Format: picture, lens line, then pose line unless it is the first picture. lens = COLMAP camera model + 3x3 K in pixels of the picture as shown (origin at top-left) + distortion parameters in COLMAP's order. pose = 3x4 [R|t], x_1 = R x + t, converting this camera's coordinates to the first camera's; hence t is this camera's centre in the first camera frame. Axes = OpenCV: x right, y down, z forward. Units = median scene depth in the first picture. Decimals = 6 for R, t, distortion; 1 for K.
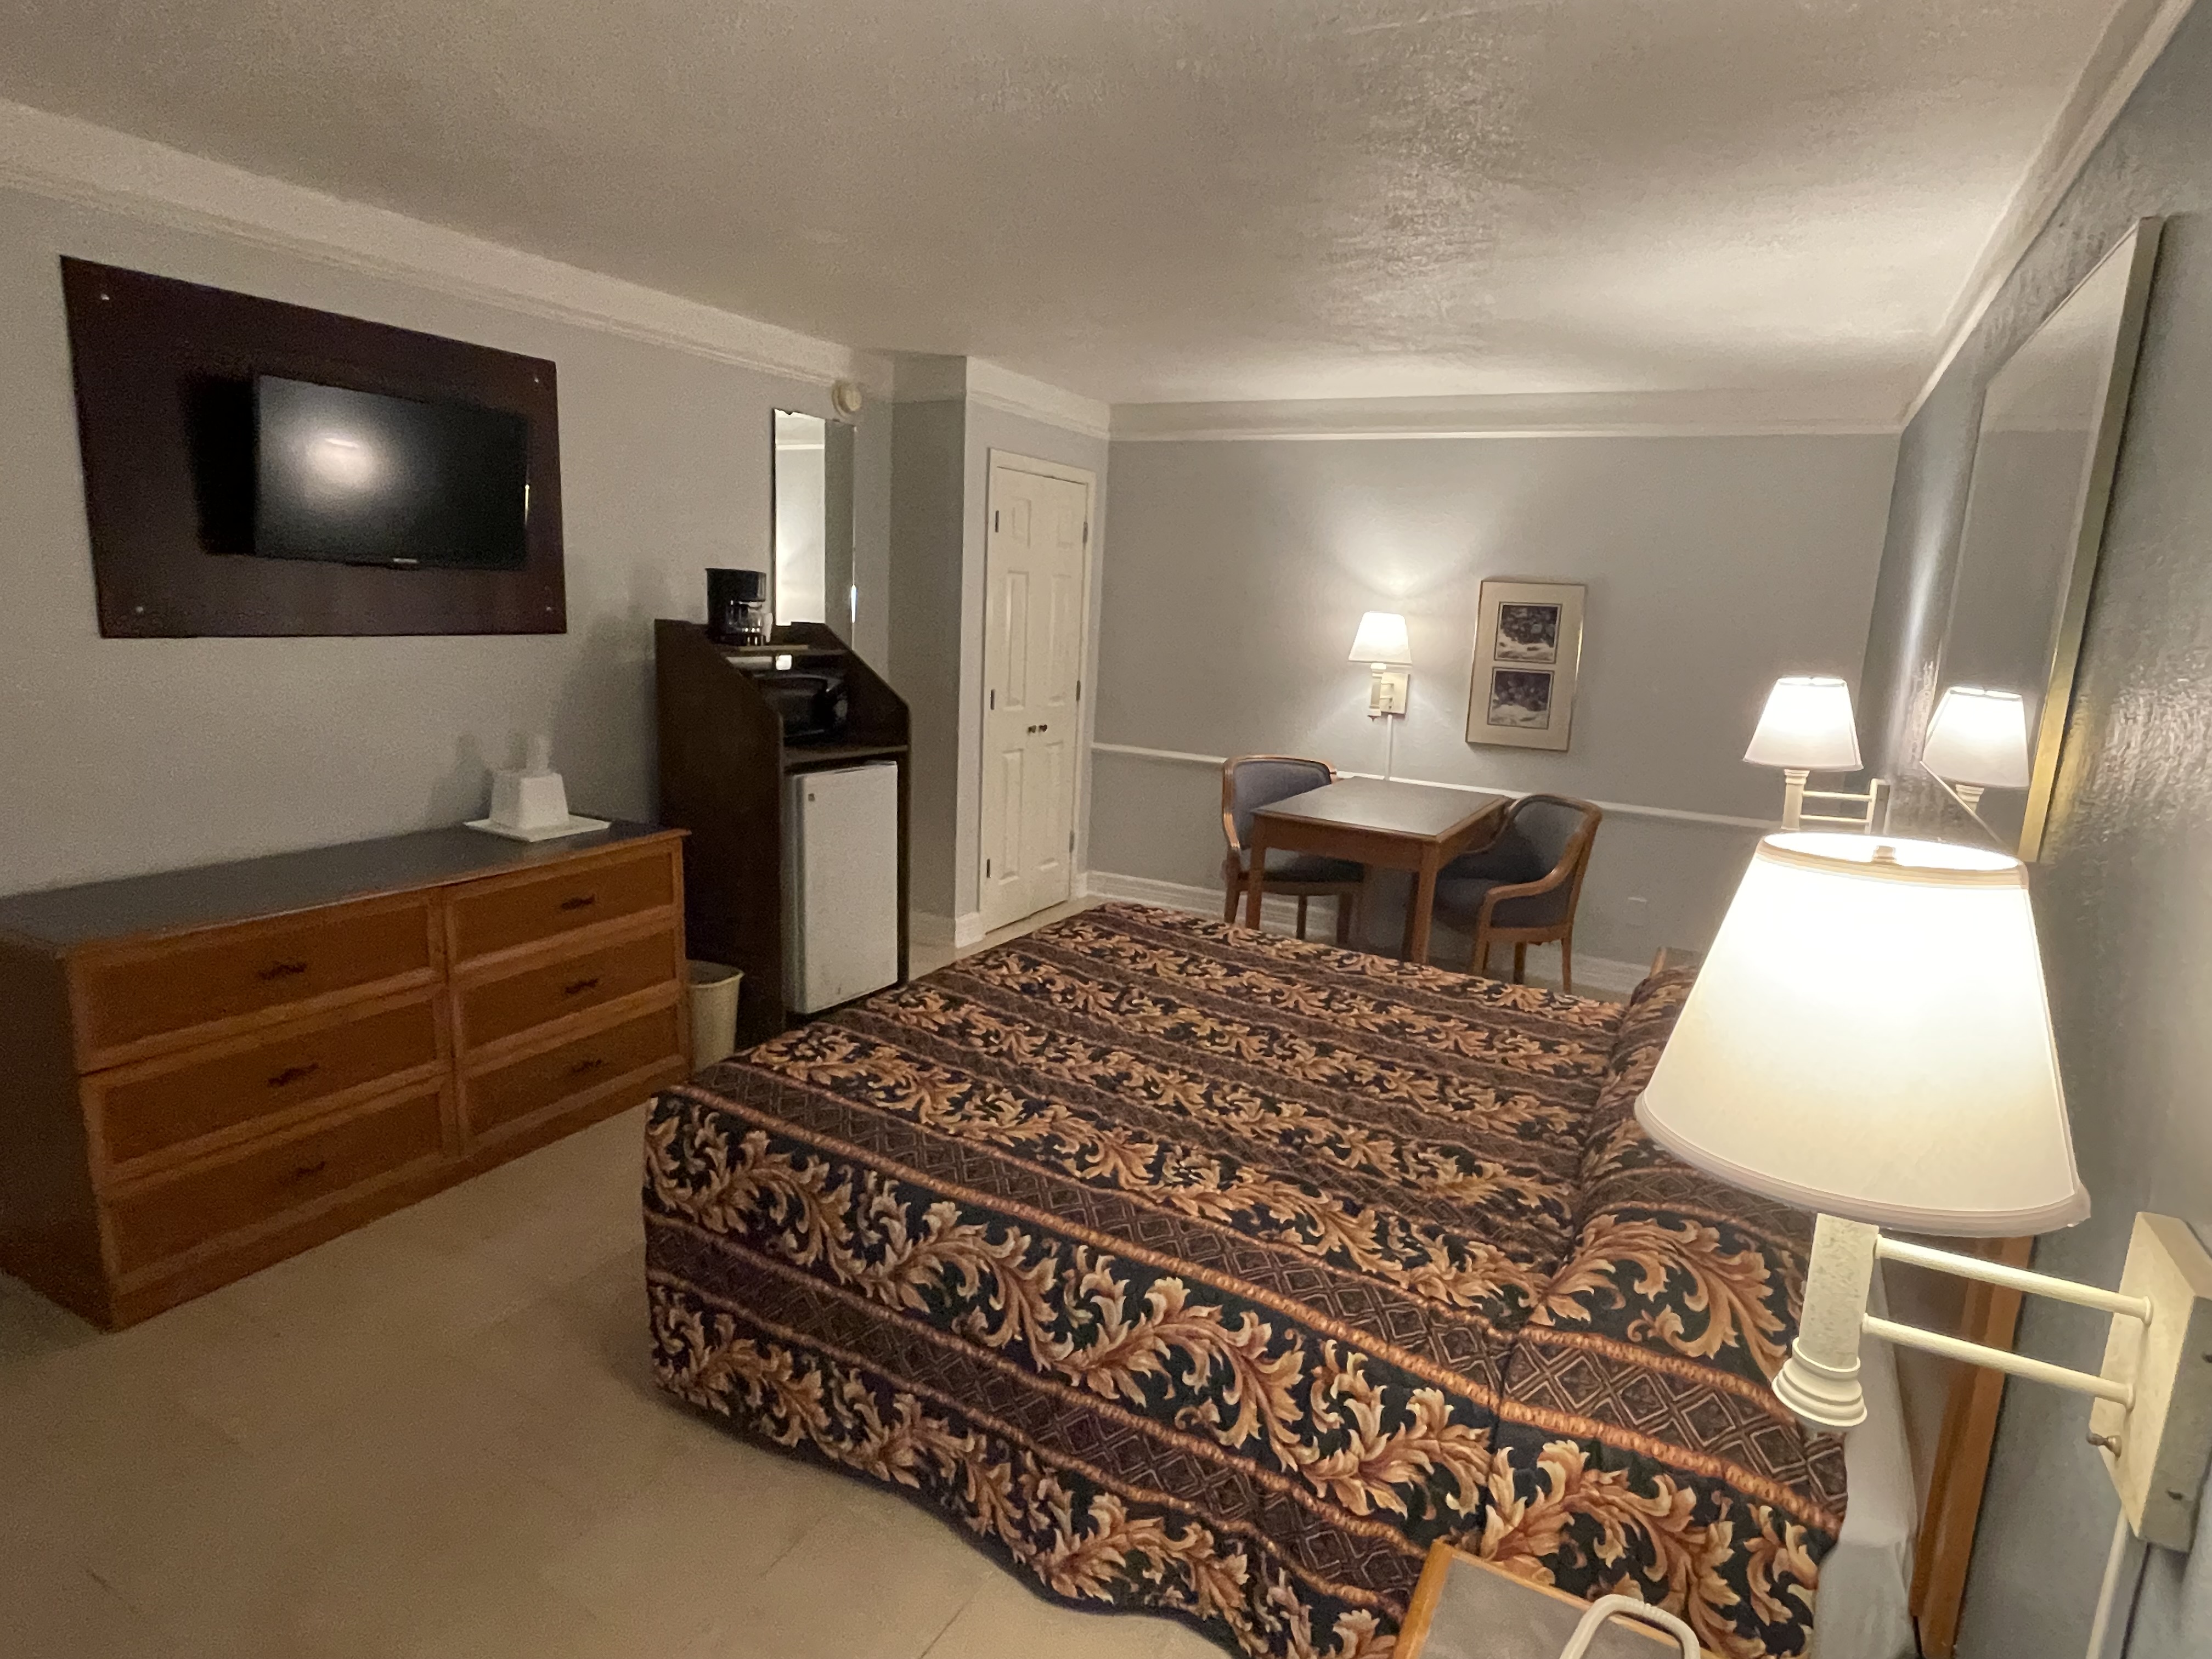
lens RADIAL K [[1217.4, 0, 1105.5], [0, 1217.4, 823.4], [0, 0, 1]] dist [-0.003286, 0.000447]
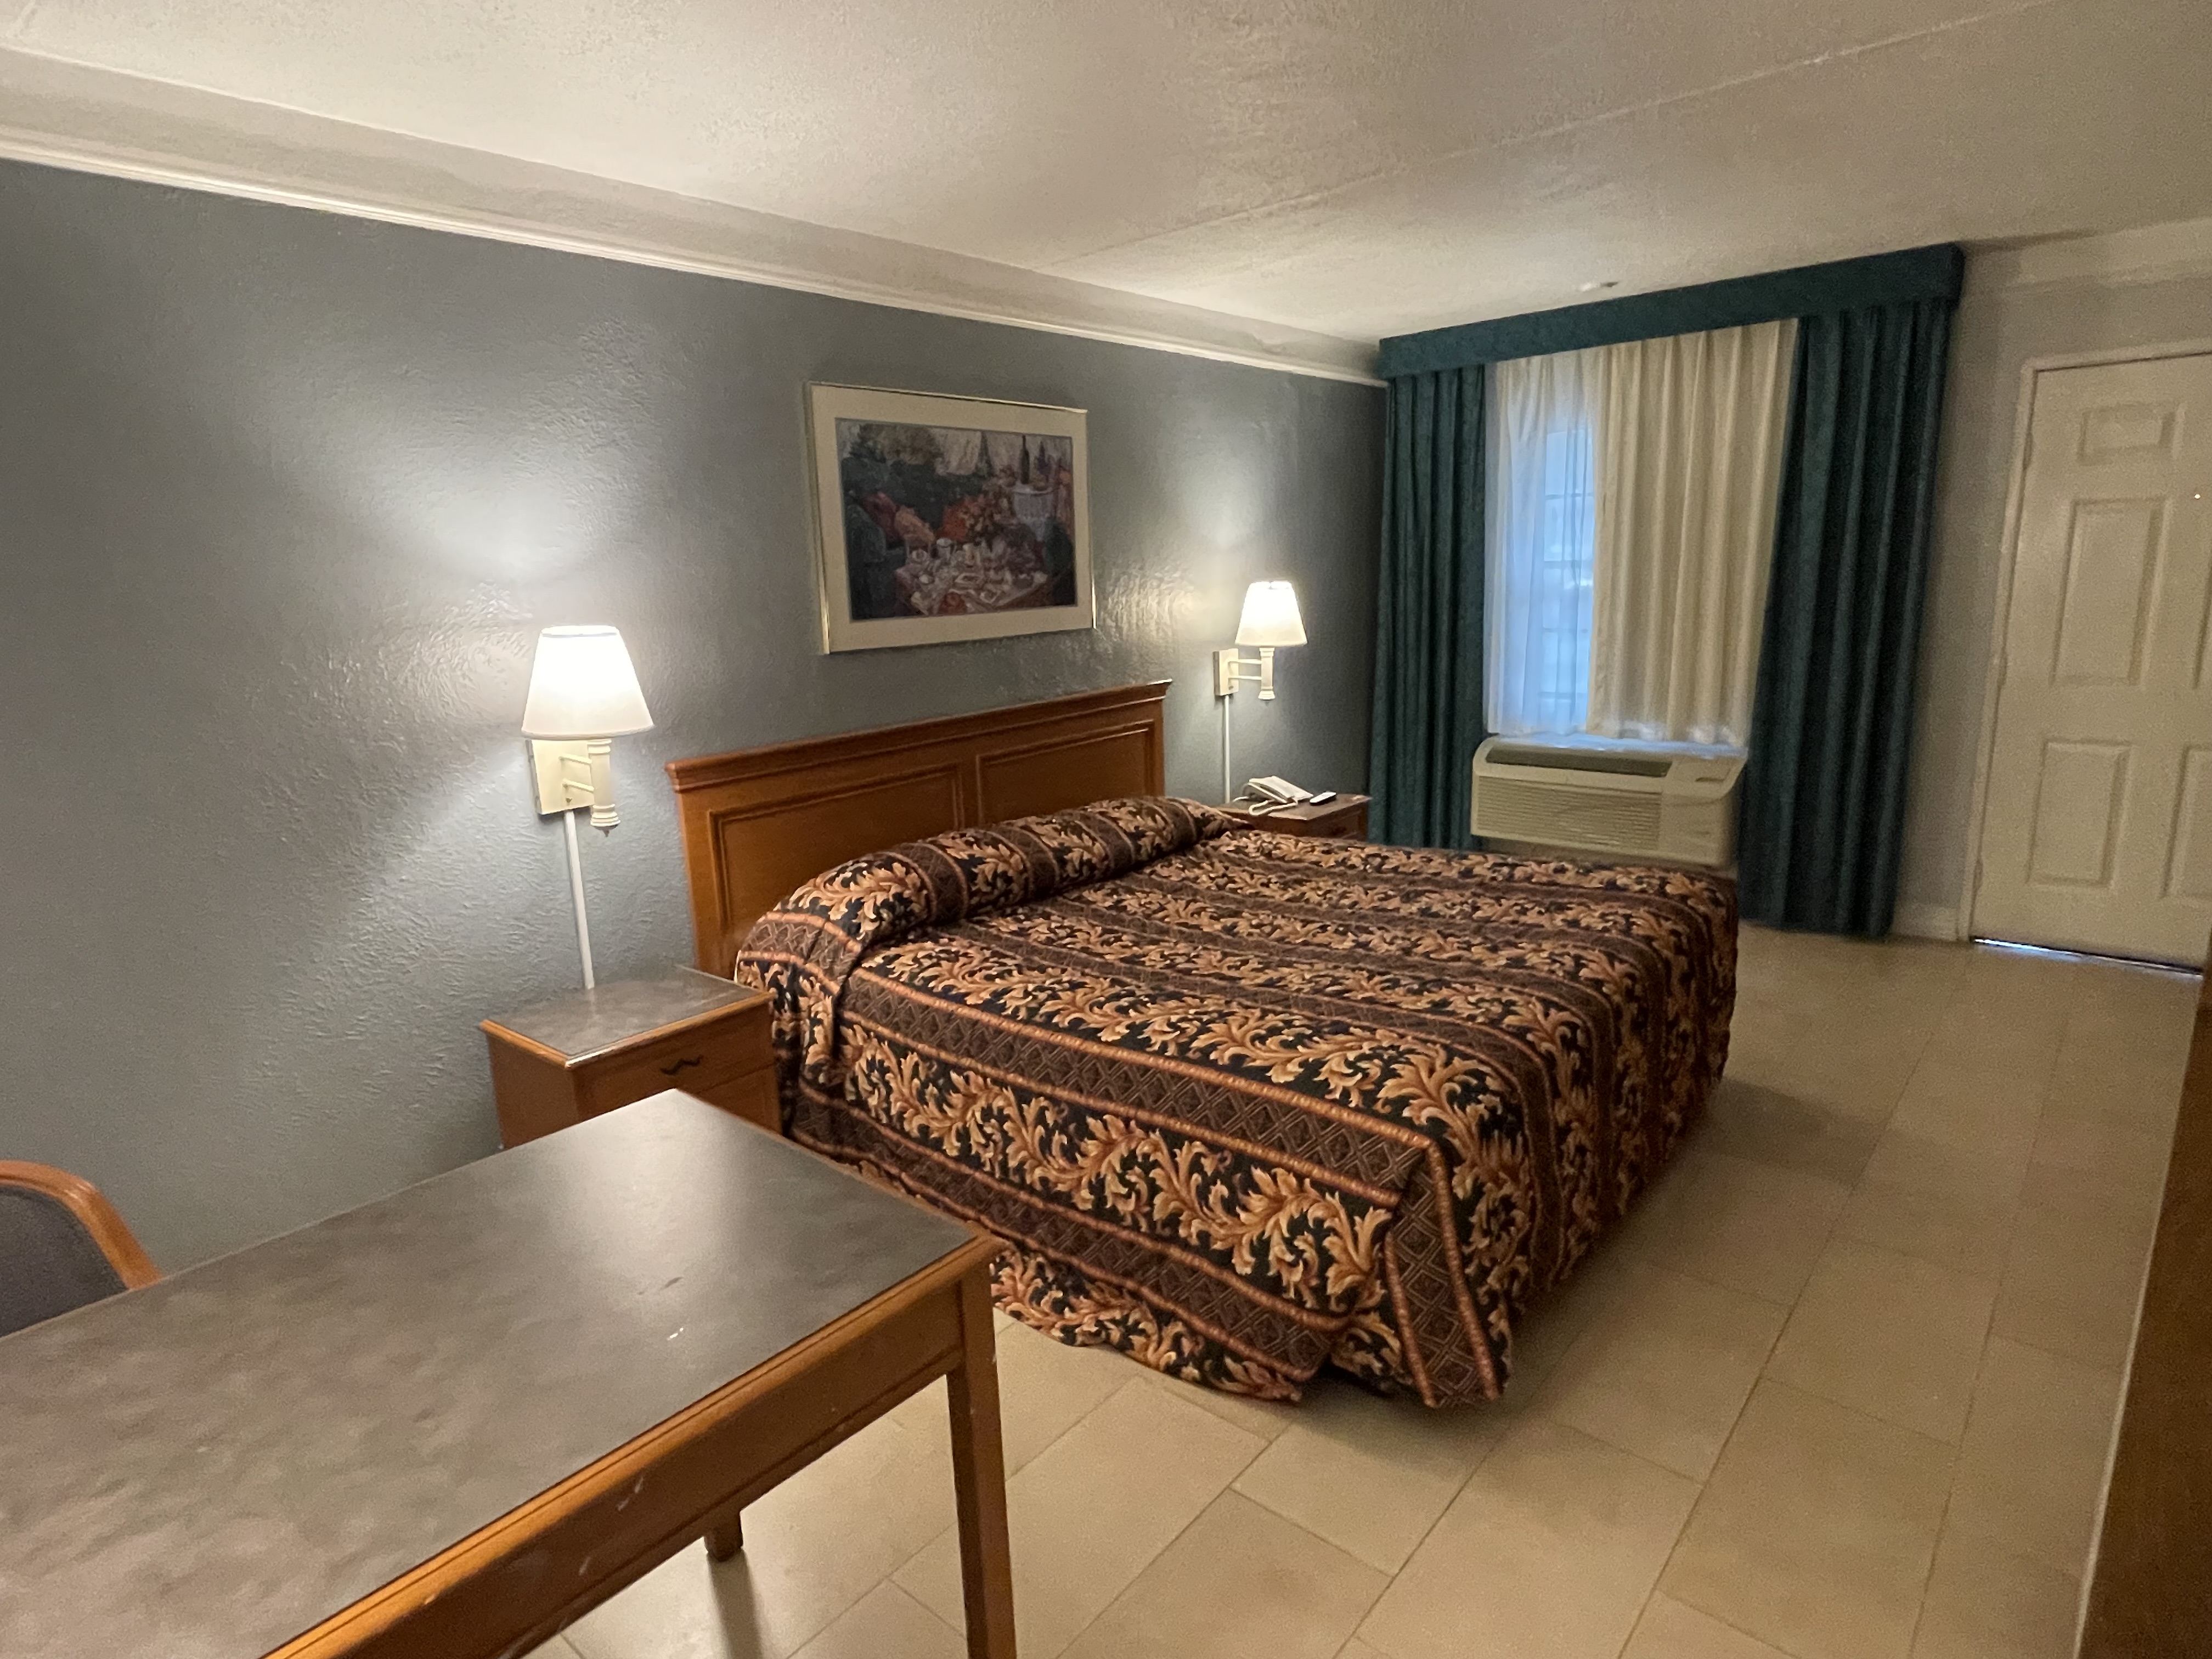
lens RADIAL K [[1217.4, 0, 1097.3], [0, 1217.4, 826.5], [0, 0, 1]] dist [-0.003286, 0.000447]
pose [[-0.977079, -0.056523, 0.205237, 0.051538], [0.030531, 0.916931, 0.397876, -0.279979], [-0.210678, 0.395023, -0.894188, 1.531382]]
